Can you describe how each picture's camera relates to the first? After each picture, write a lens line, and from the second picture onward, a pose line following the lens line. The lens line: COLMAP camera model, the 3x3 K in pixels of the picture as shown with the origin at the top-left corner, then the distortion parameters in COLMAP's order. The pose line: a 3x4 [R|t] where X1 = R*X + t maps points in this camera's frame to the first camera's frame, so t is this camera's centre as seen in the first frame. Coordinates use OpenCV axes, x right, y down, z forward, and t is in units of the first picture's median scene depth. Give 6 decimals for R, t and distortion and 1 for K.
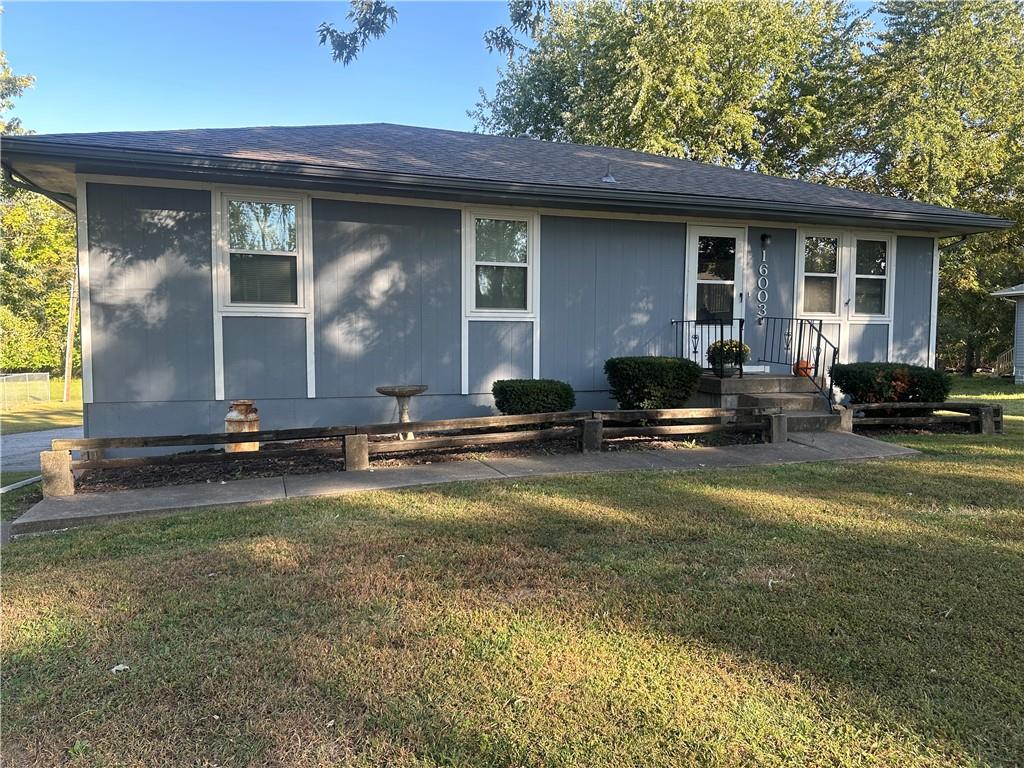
lens RADIAL K [[714.5, 0, 514.6], [0, 714.5, 386.7], [0, 0, 1]] dist [0.084948, -0.097243]
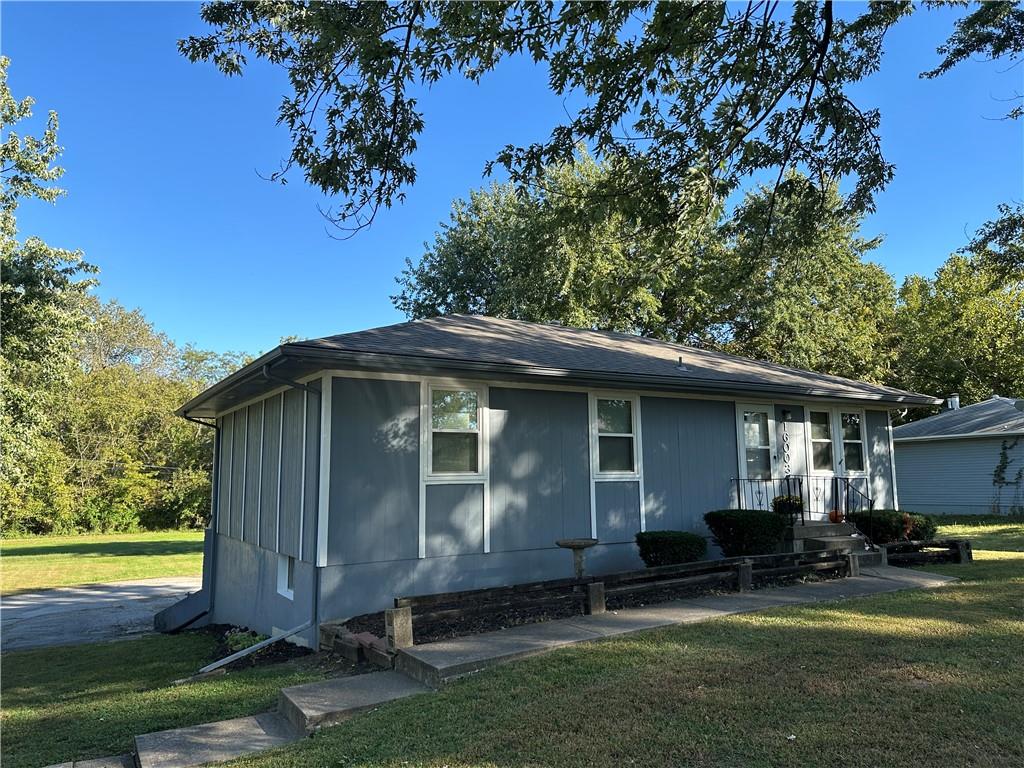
lens RADIAL K [[713.2, 0, 510.4], [0, 713.2, 391.8], [0, 0, 1]] dist [0.092918, -0.116442]
pose [[0.978287, 0.007838, 0.207105, -0.441604], [0.031440, 0.982107, -0.185678, -0.022037], [-0.204855, 0.188158, 0.960537, -0.151343]]
